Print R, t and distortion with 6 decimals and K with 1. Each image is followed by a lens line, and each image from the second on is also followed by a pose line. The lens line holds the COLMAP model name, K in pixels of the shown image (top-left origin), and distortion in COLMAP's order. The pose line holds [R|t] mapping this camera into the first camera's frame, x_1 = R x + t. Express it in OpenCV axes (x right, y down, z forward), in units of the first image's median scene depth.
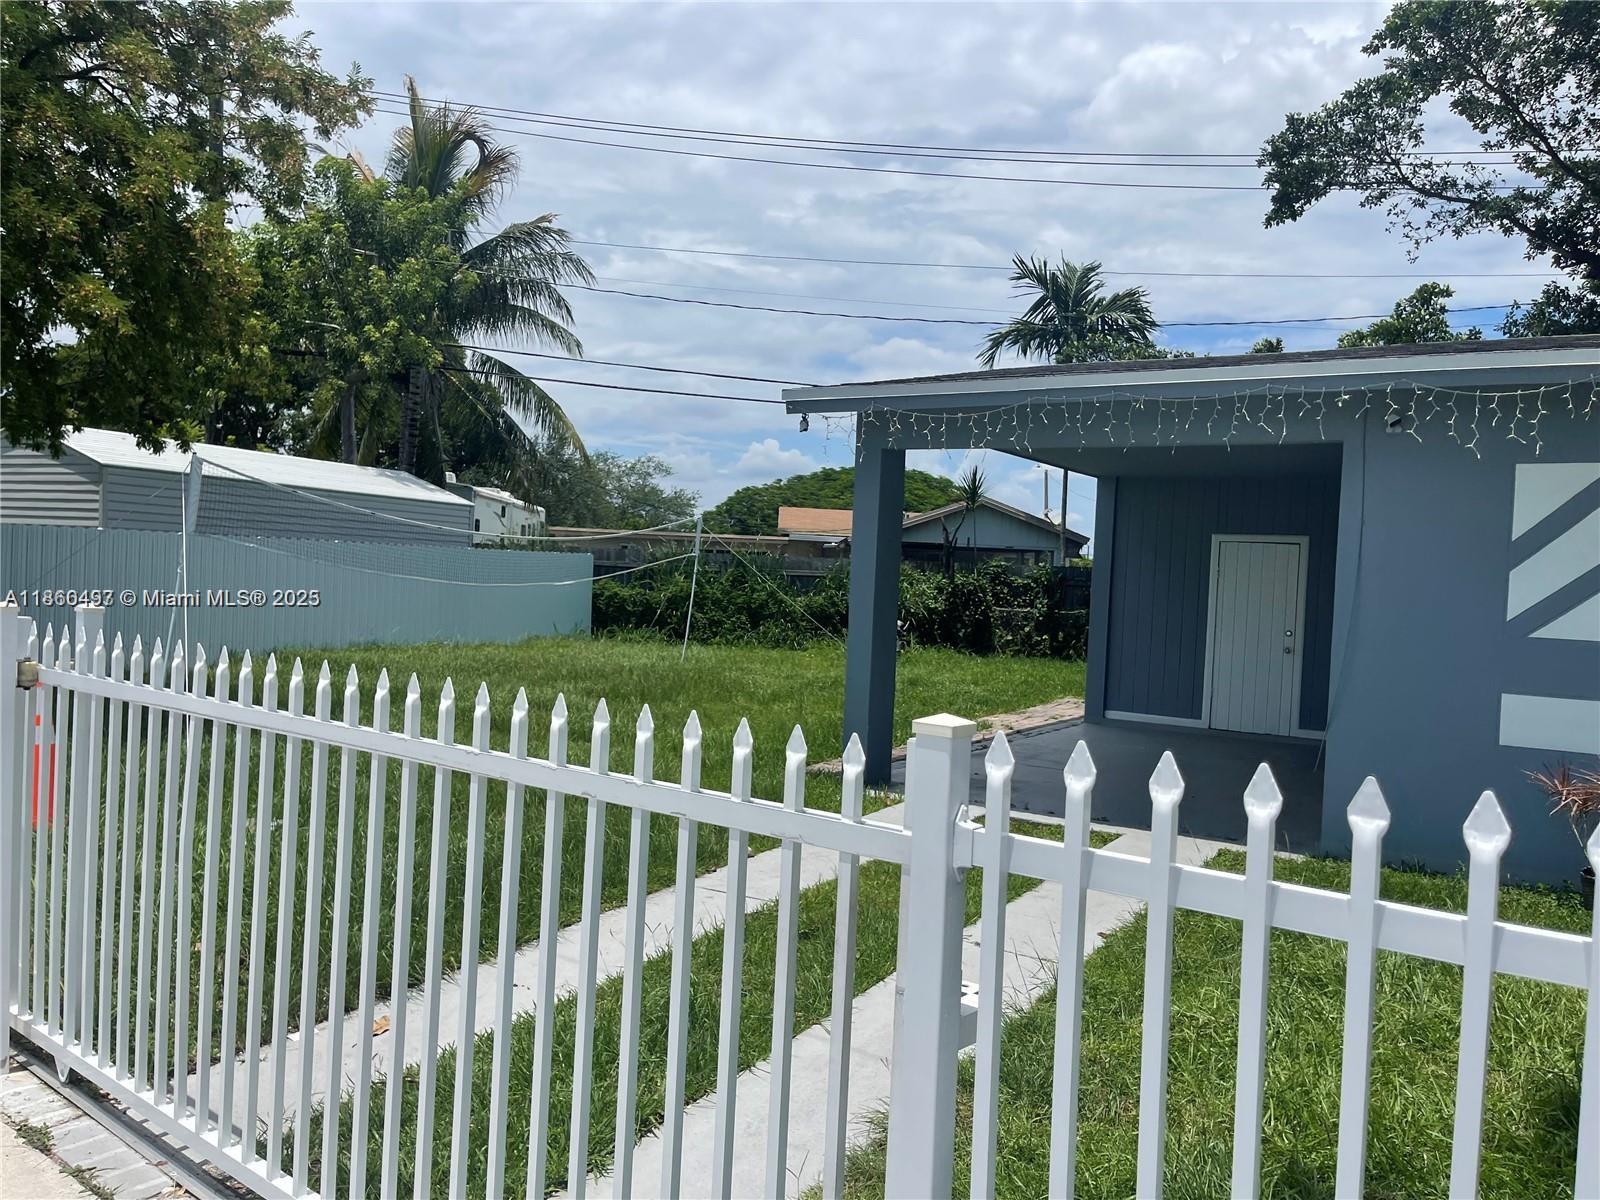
lens RADIAL K [[1226.9, 0, 804.4], [0, 1226.9, 597.6], [0, 0, 1]] dist [0.029844, -0.030222]
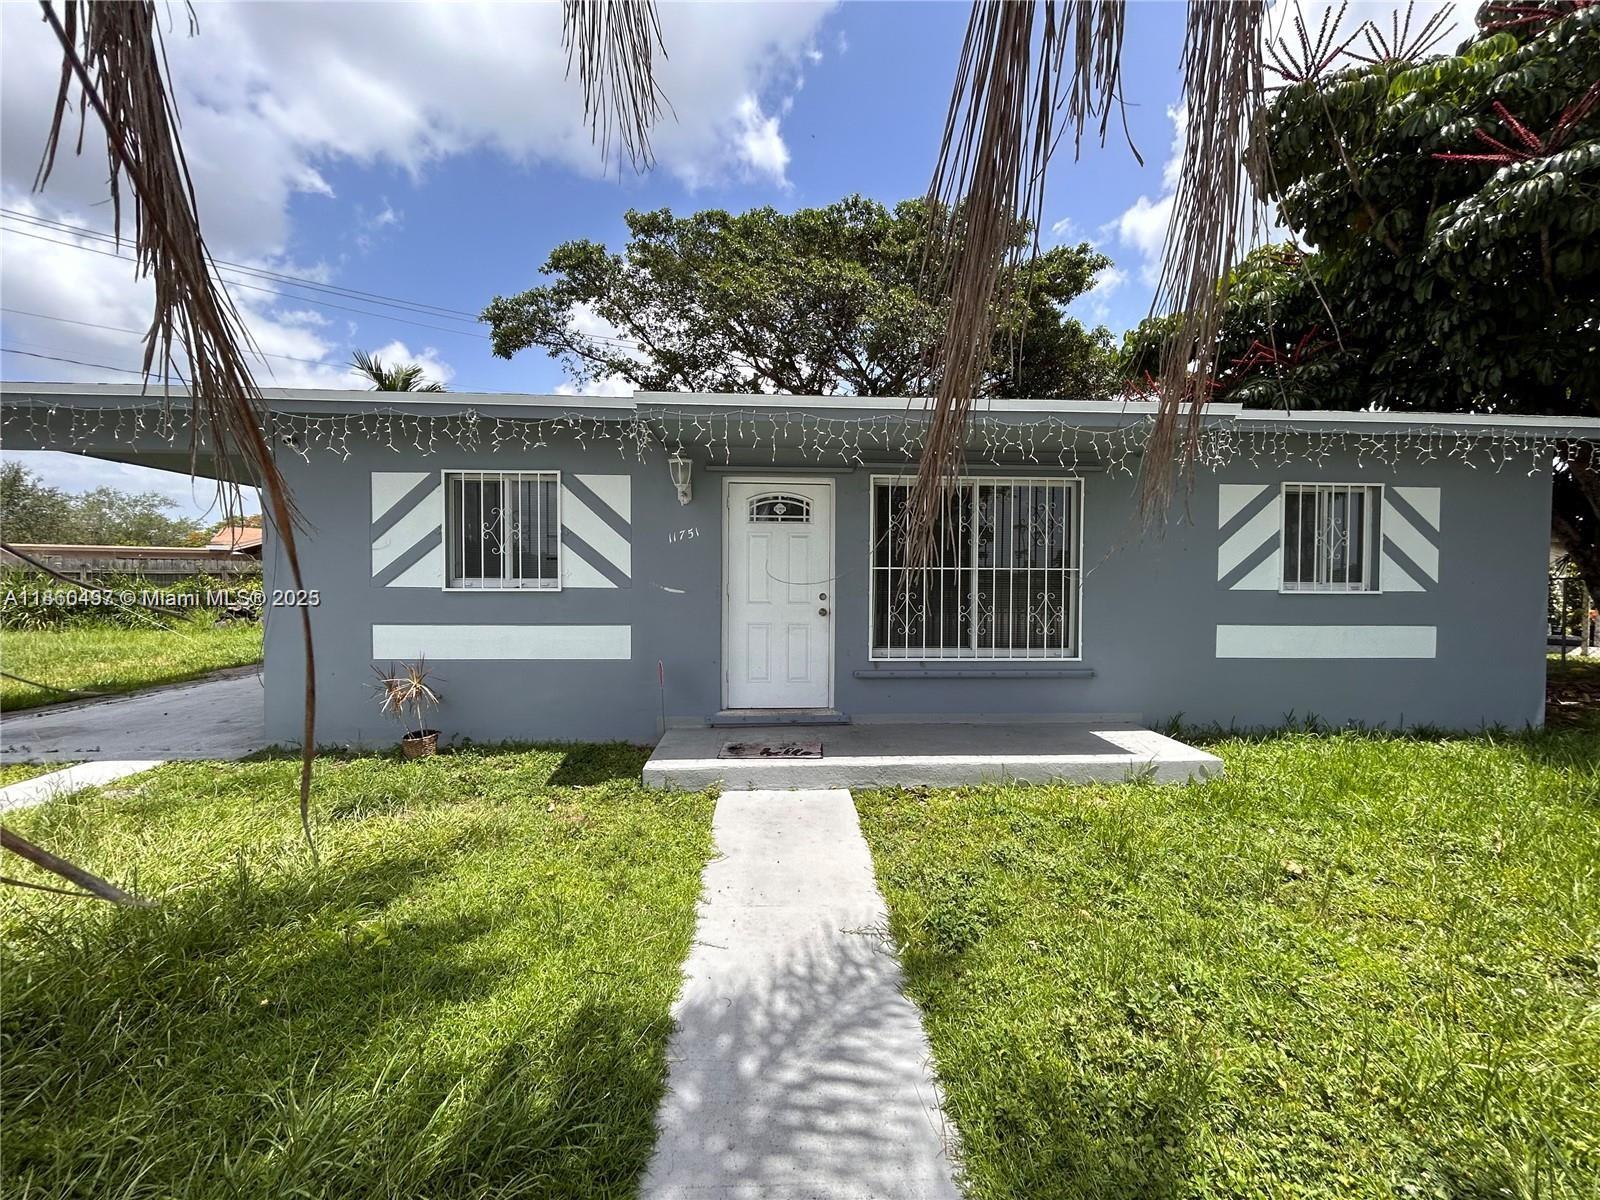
lens RADIAL K [[643.9, 0, 789.9], [0, 643.9, 588.5], [0, 0, 1]] dist [-0.000249, 0.000166]
pose [[0.821921, -0.053799, 0.567055, 0.189485], [0.045018, 0.998551, 0.029485, 0.011394], [-0.567819, 0.001293, 0.823152, 0.024358]]
